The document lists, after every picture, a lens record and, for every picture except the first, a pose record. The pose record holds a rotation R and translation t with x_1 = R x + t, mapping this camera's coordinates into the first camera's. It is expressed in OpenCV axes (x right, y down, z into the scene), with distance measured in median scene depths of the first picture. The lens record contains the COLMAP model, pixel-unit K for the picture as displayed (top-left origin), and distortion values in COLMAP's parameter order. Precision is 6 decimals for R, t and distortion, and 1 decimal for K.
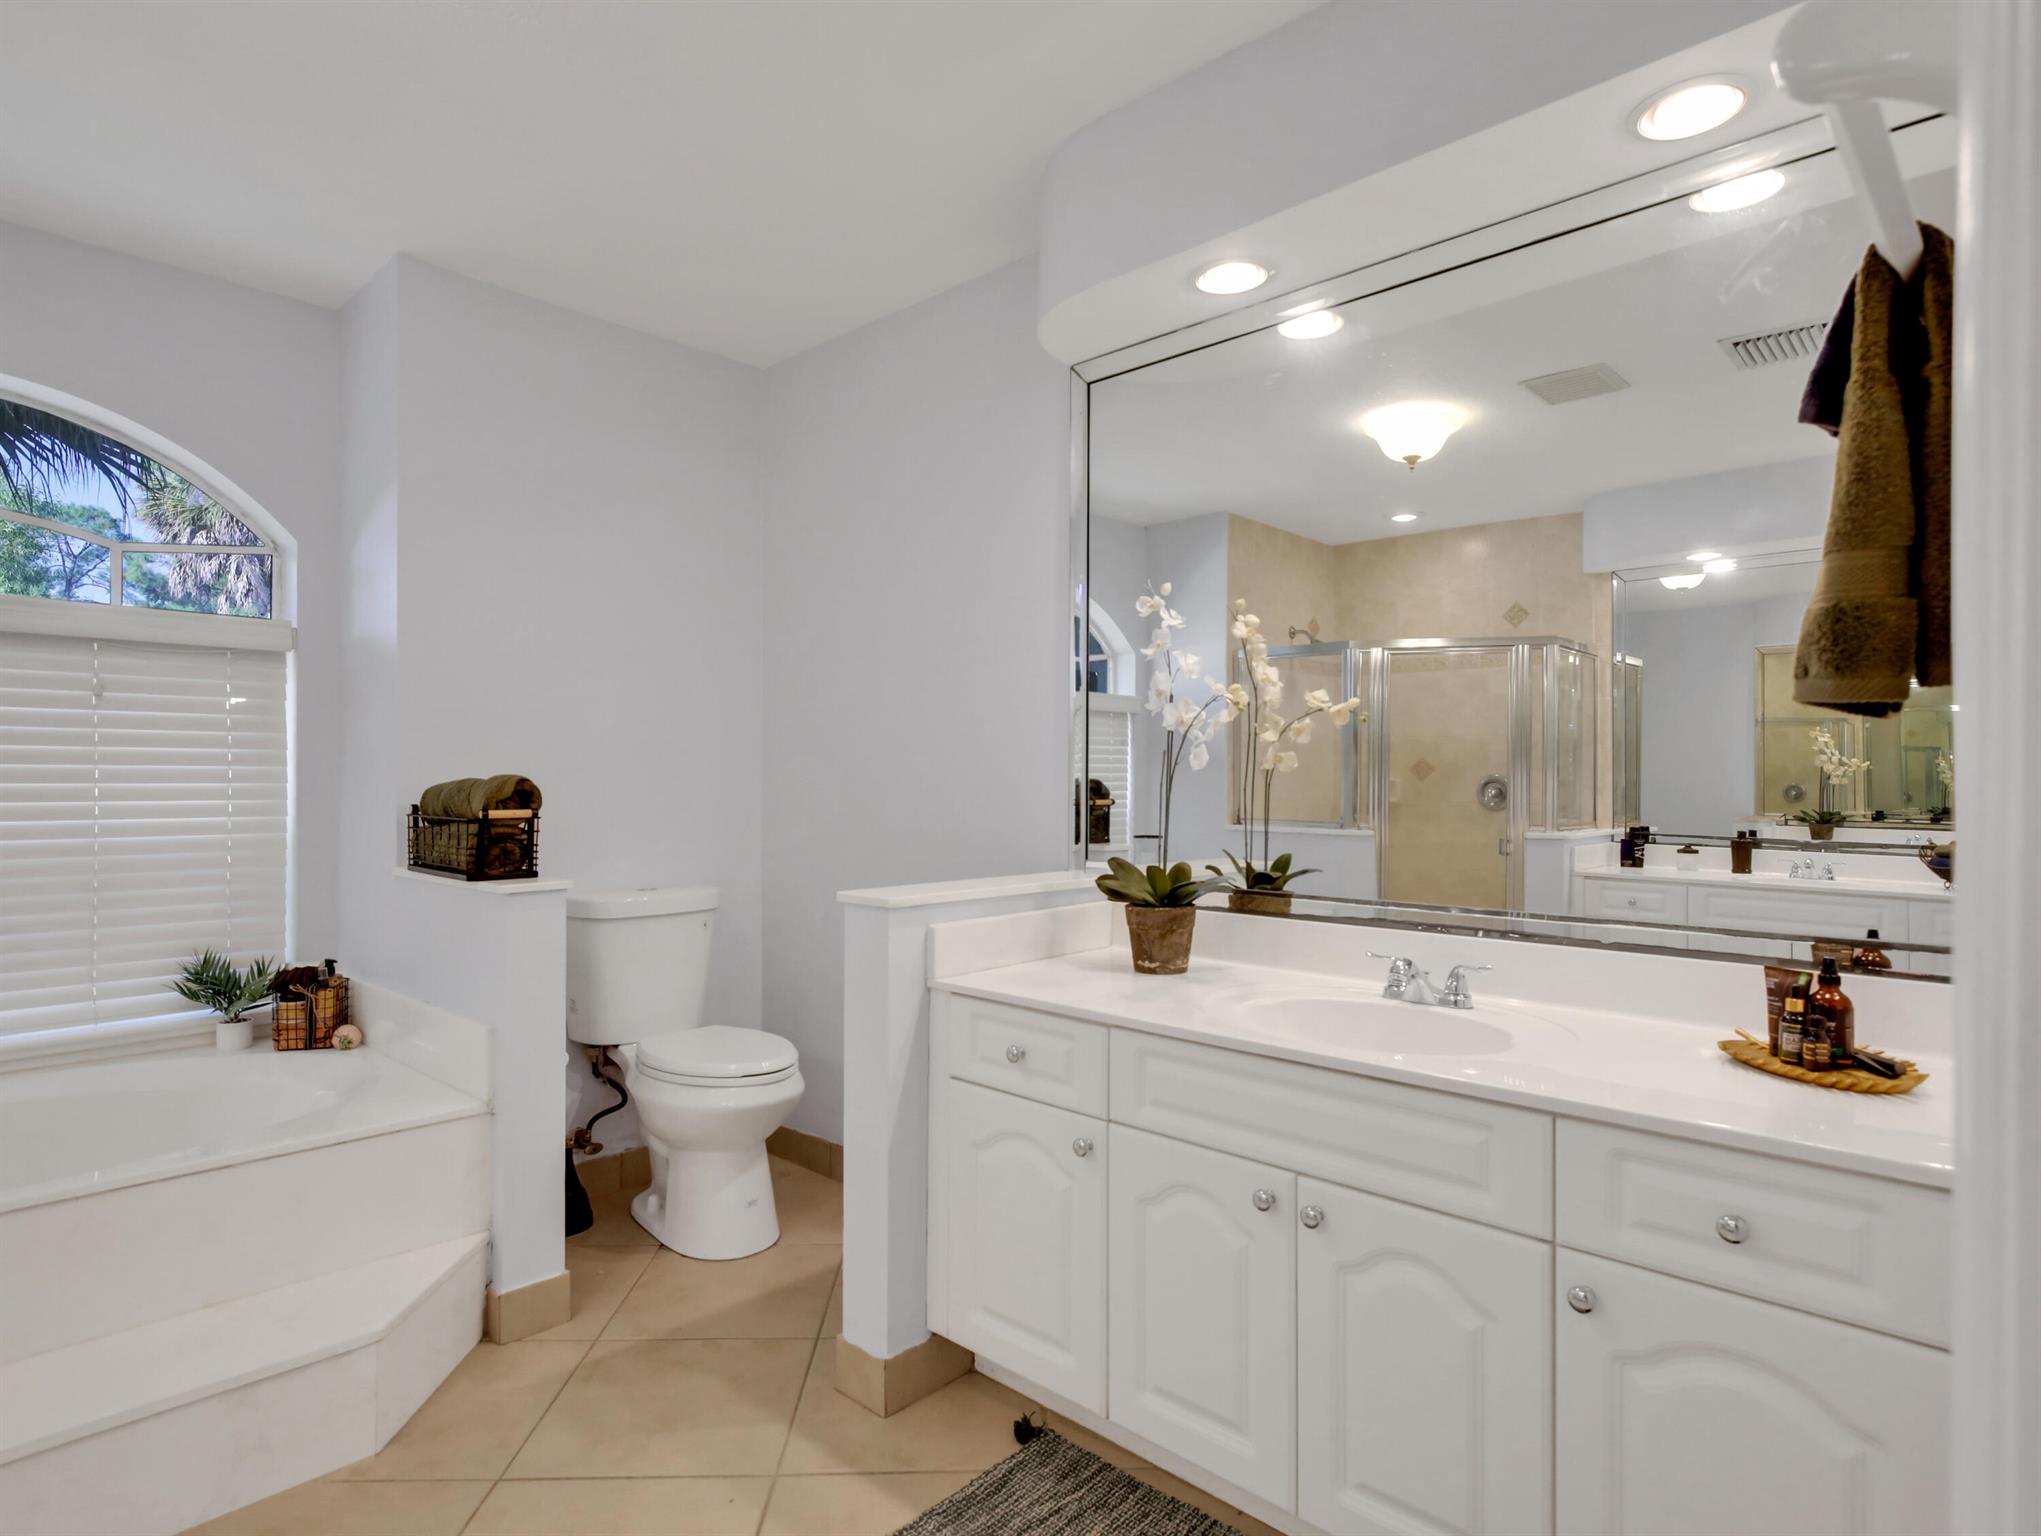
lens RADIAL K [[1119.7, 0, 1016.7], [0, 1119.7, 775.5], [0, 0, 1]] dist [0.013208, -0.006671]
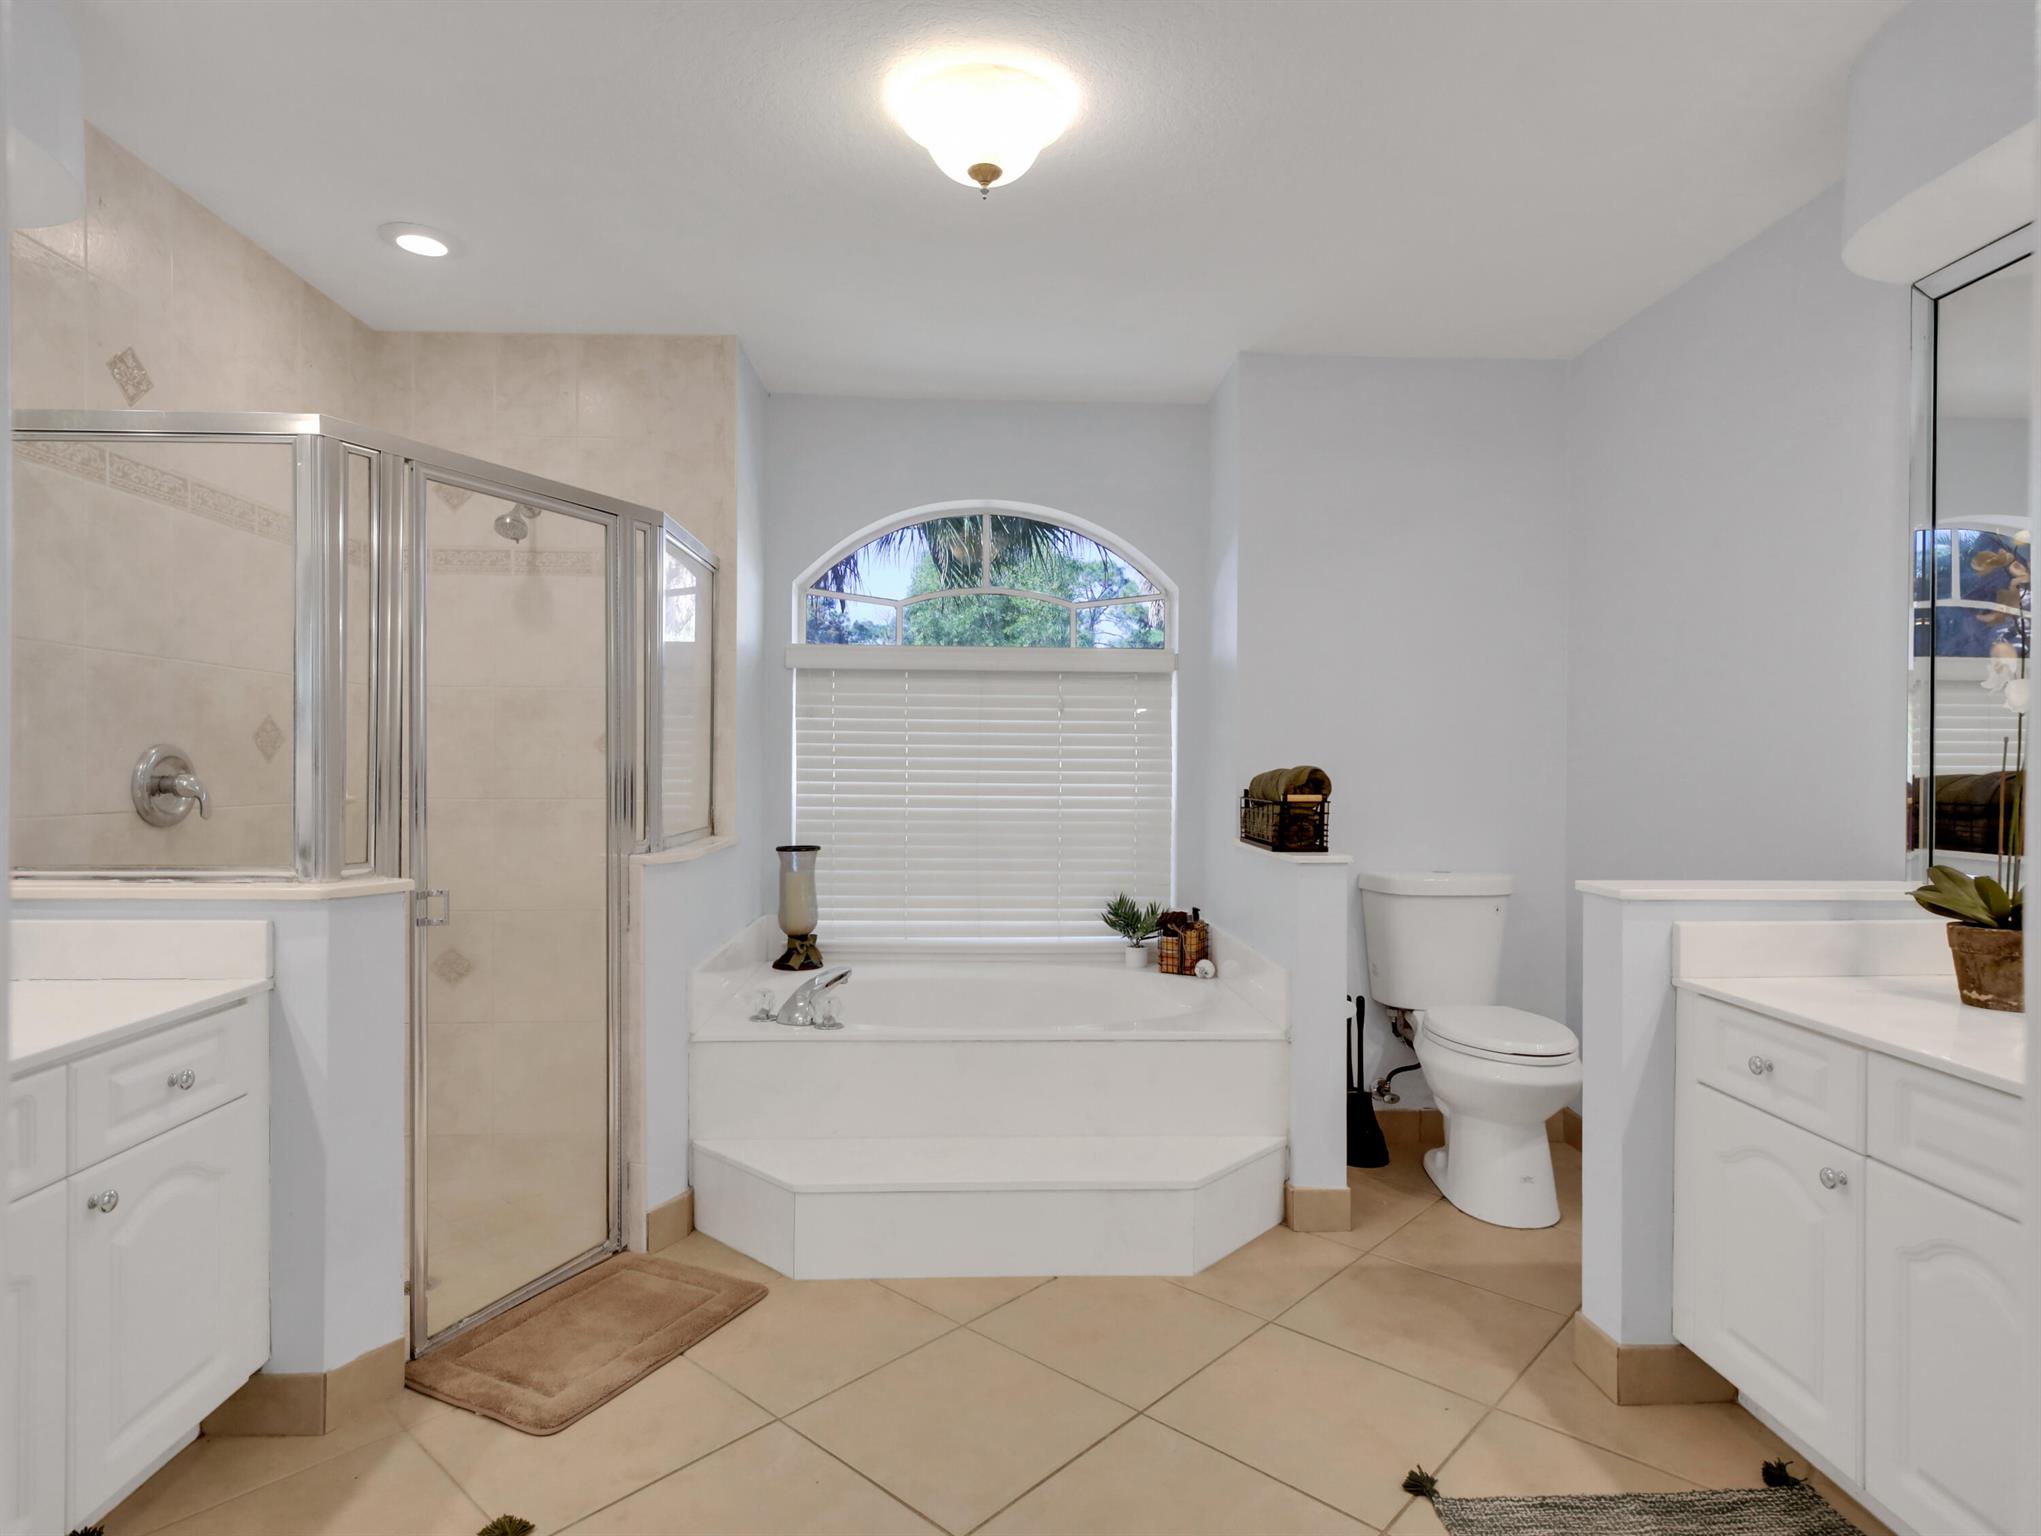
lens RADIAL K [[1119.7, 0, 1020.1], [0, 1119.7, 767.9], [0, 0, 1]] dist [0.013208, -0.006671]
pose [[0.719774, 0.003510, -0.694199, 0.164869], [-0.003482, 0.999993, 0.001446, 0.000909], [0.694199, 0.001377, 0.719781, -0.083004]]
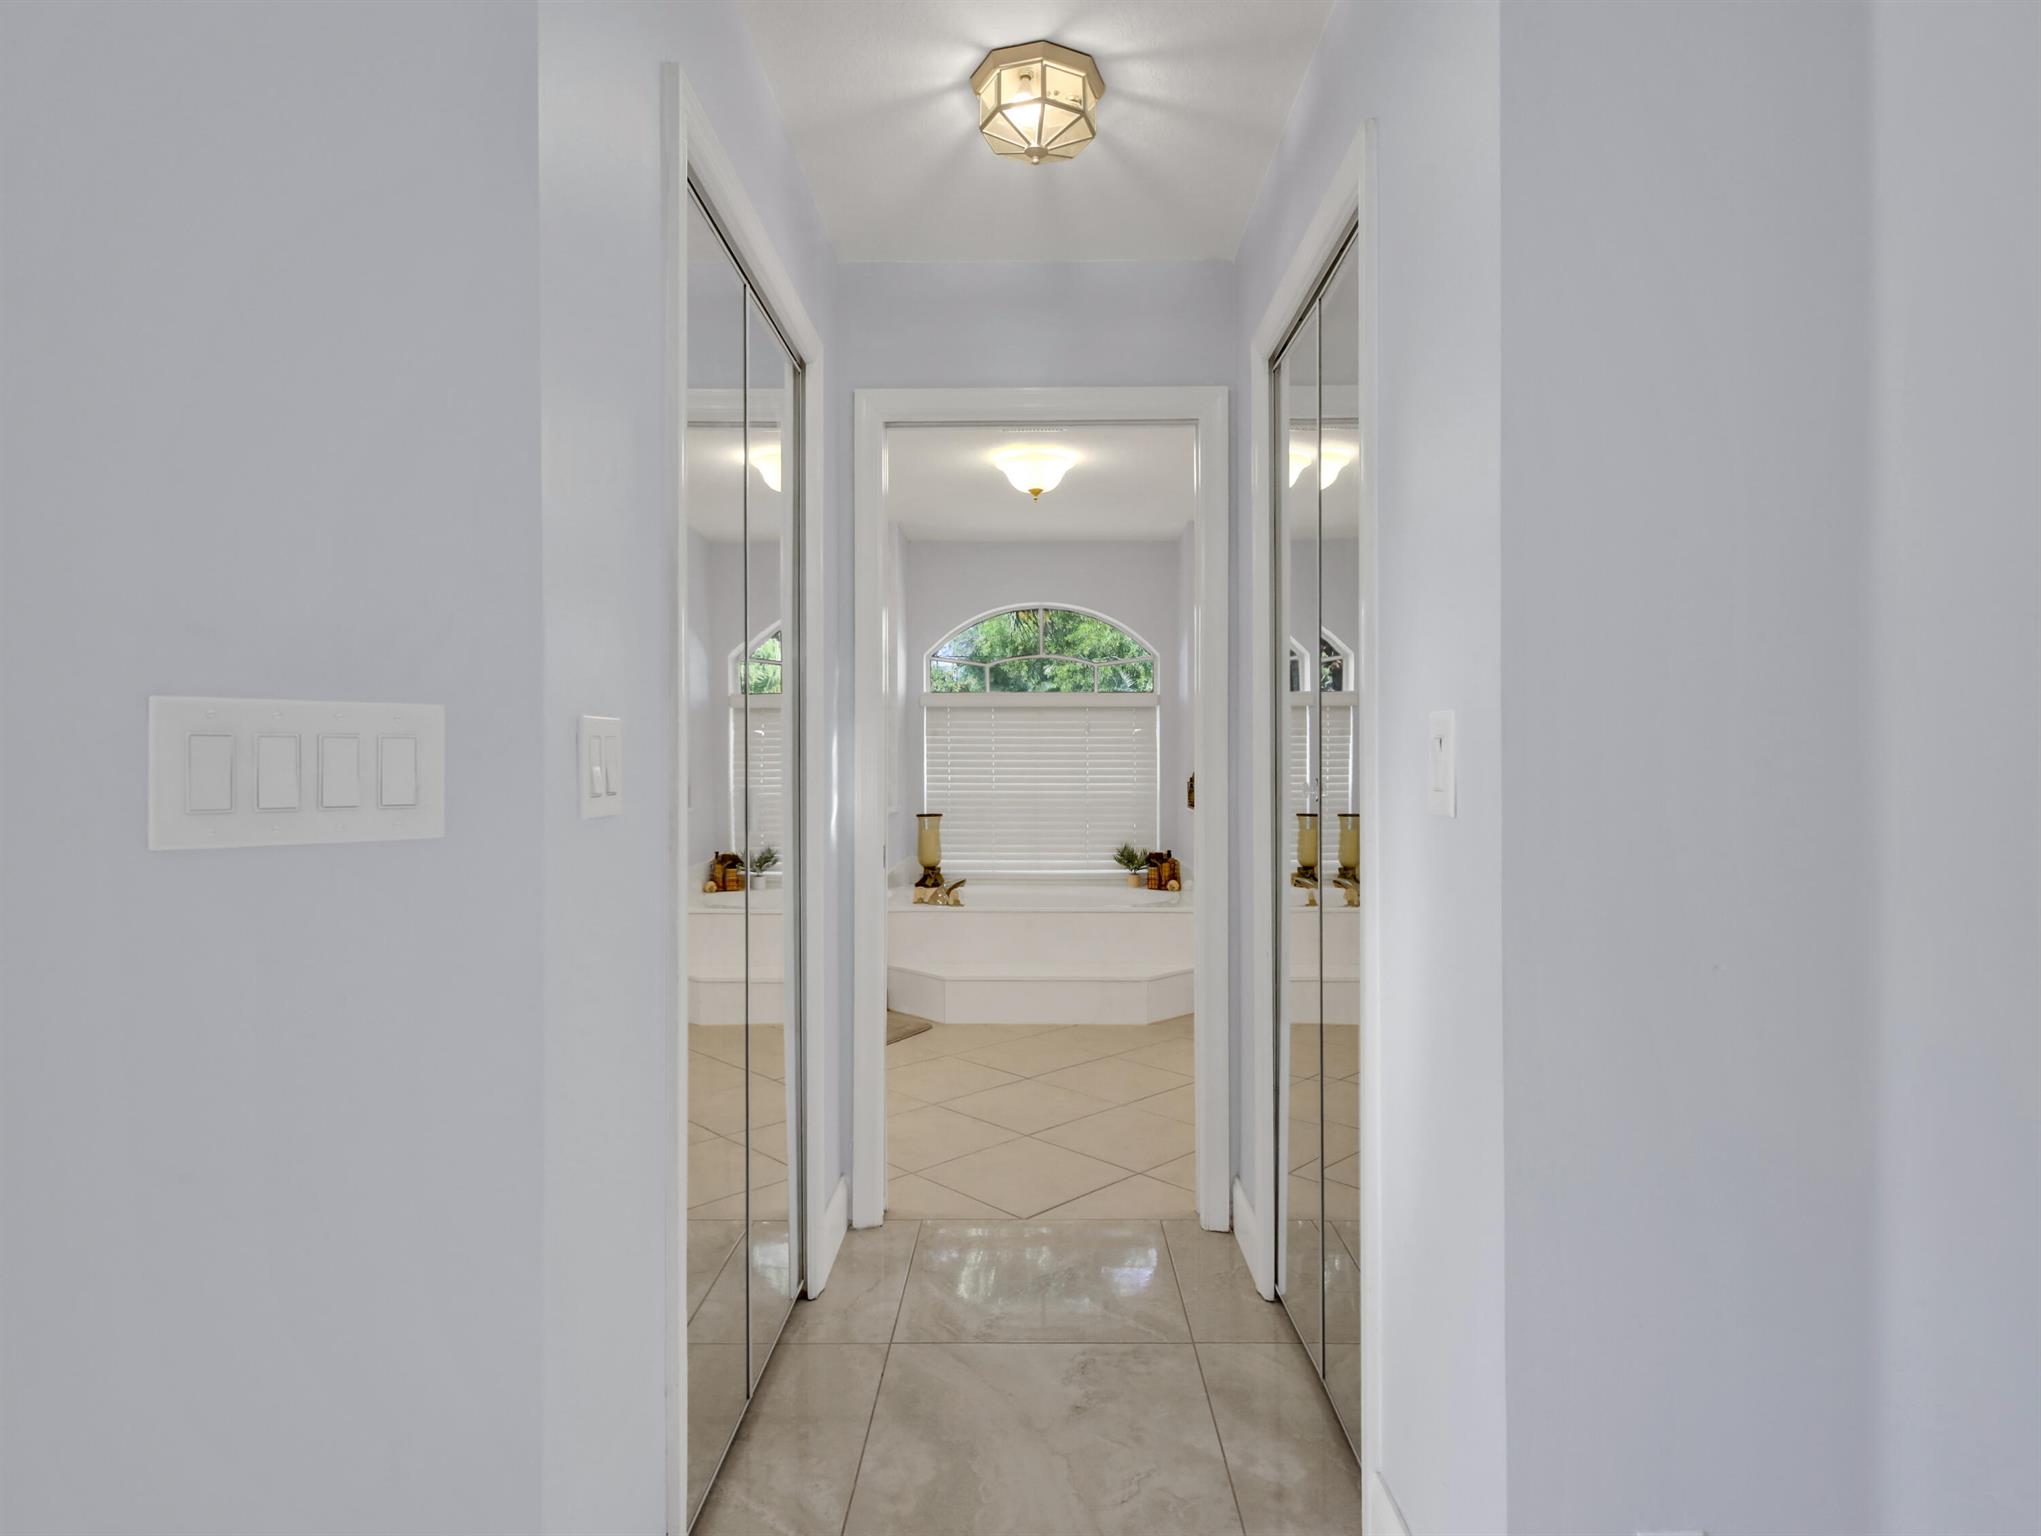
lens RADIAL K [[1119.7, 0, 1019.8], [0, 1119.7, 764.9], [0, 0, 1]] dist [0.013208, -0.006671]
pose [[0.678112, -0.002504, -0.734954, 0.901753], [0.003368, 0.999994, -0.000299, 0.001059], [0.734951, -0.002273, 0.678117, -0.772150]]
